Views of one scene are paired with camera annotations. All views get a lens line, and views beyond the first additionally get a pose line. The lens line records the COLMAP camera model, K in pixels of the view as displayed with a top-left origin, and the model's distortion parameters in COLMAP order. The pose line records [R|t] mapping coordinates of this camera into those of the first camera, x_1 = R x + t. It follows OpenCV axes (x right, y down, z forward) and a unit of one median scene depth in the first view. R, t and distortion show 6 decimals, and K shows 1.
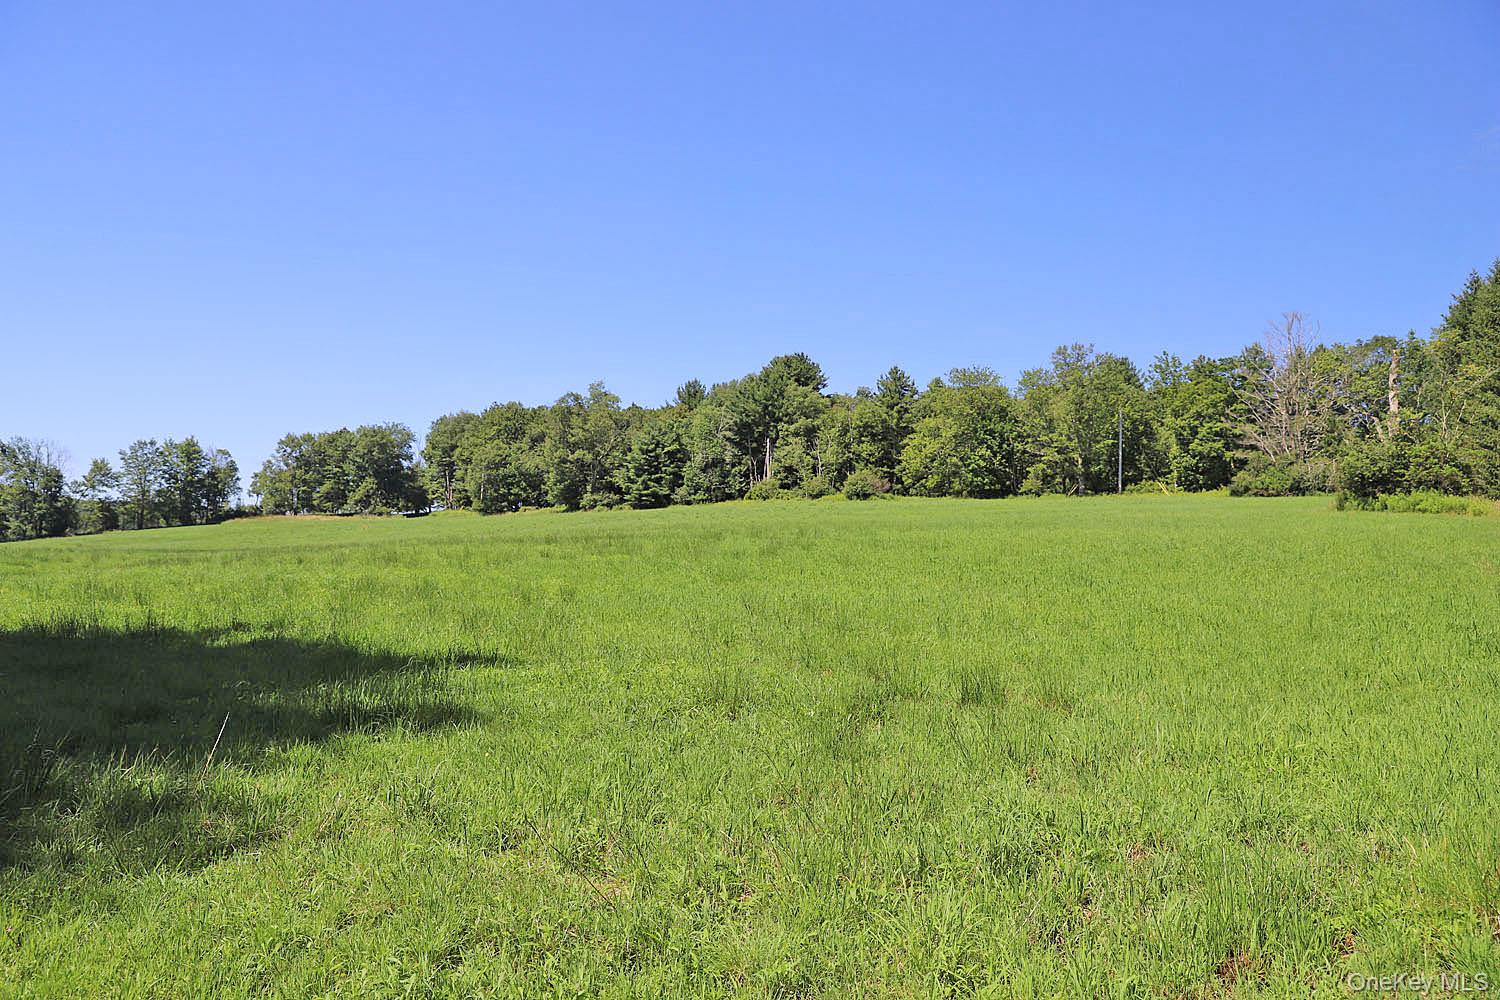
lens RADIAL K [[1038.0, 0, 752.7], [0, 1038.0, 498.1], [0, 0, 1]] dist [-0.104036, 0.085778]
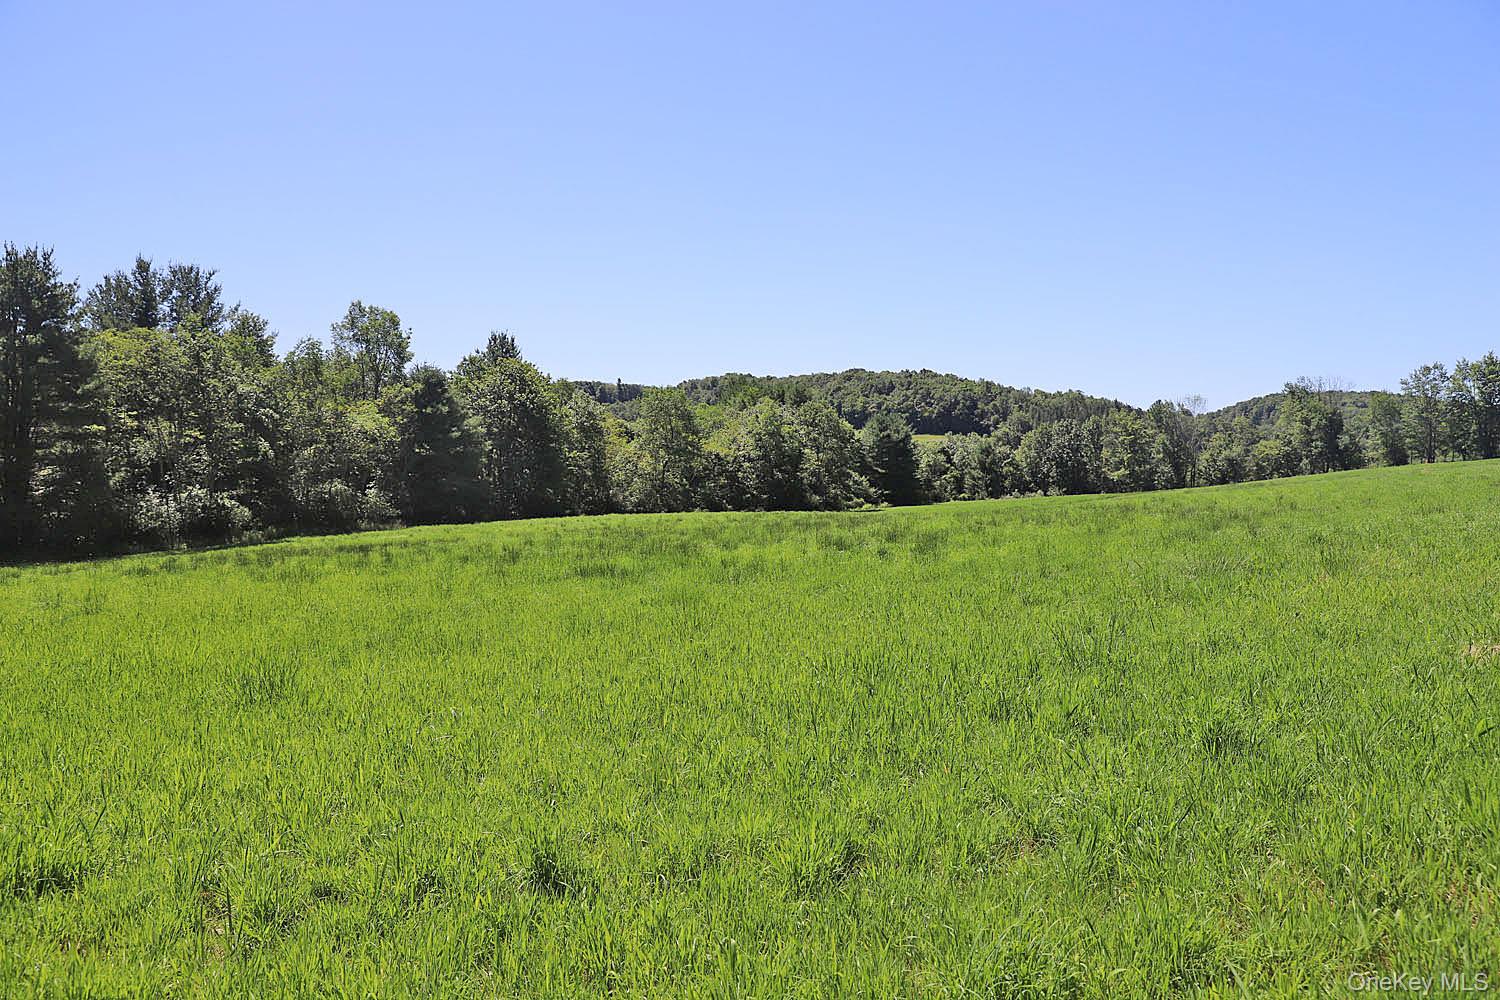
lens RADIAL K [[1038.0, 0, 754.6], [0, 1038.0, 497.1], [0, 0, 1]] dist [-0.104036, 0.085778]
pose [[0.219514, 0.015529, -0.975486, 0.167691], [0.059170, 0.997821, 0.029200, -0.002798], [0.973813, -0.064130, 0.218117, 0.267022]]
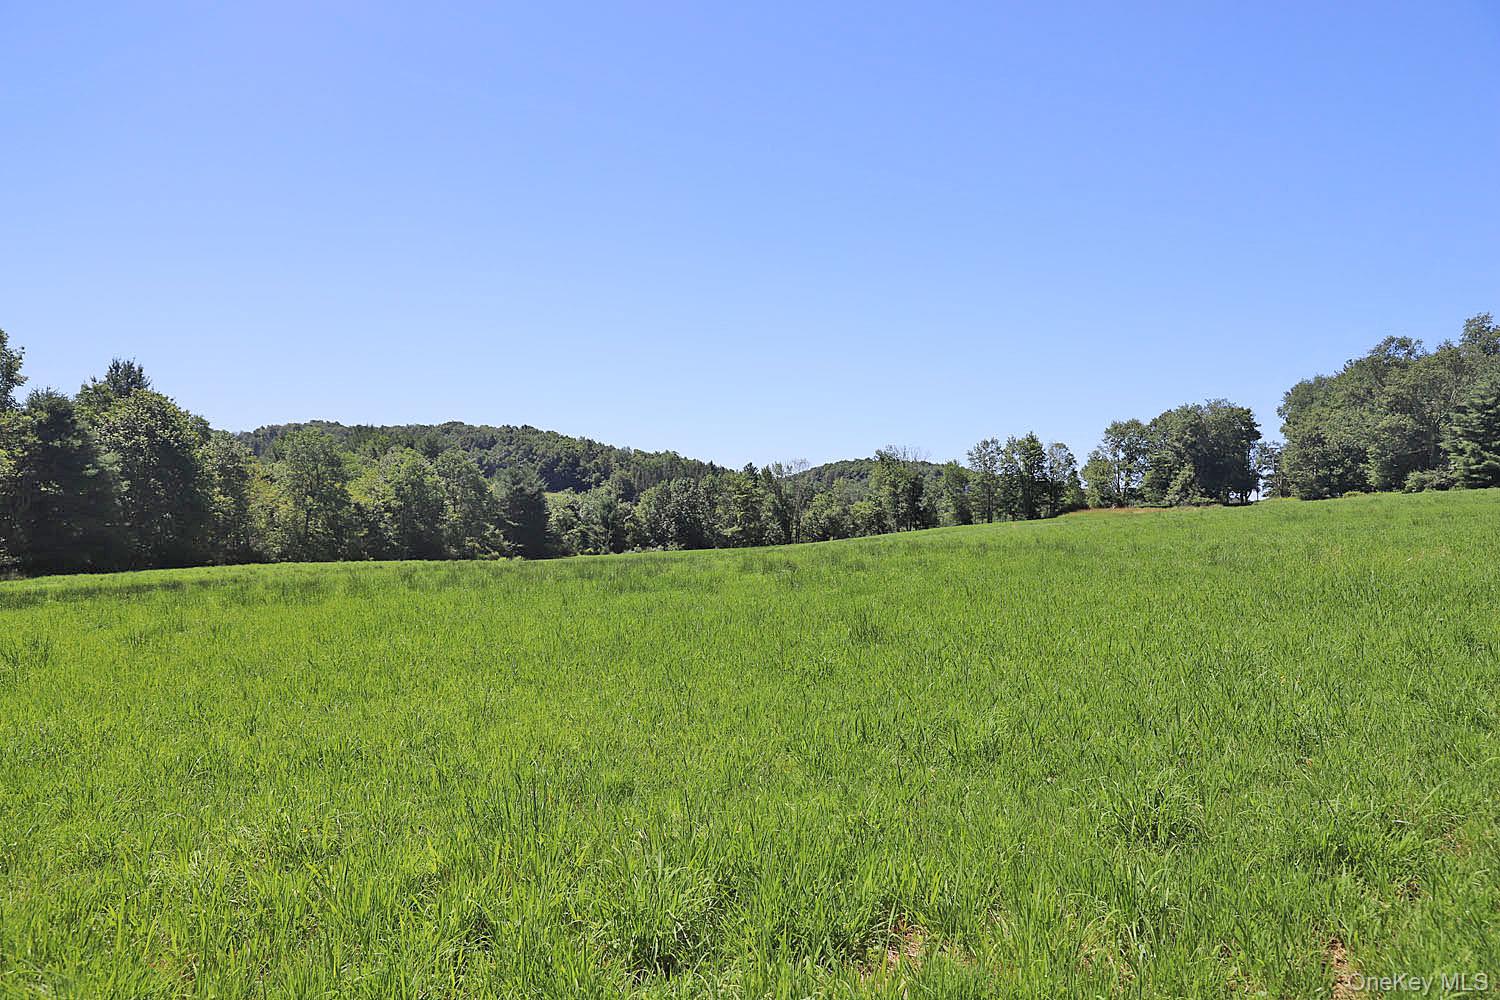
lens RADIAL K [[1038.0, 0, 759.0], [0, 1038.0, 500.0], [0, 0, 1]] dist [-0.104036, 0.085778]
pose [[0.578789, -0.026949, -0.815032, 0.165091], [0.042036, 0.999111, -0.003184, -0.001786], [0.814393, -0.032418, 0.579407, 0.221583]]
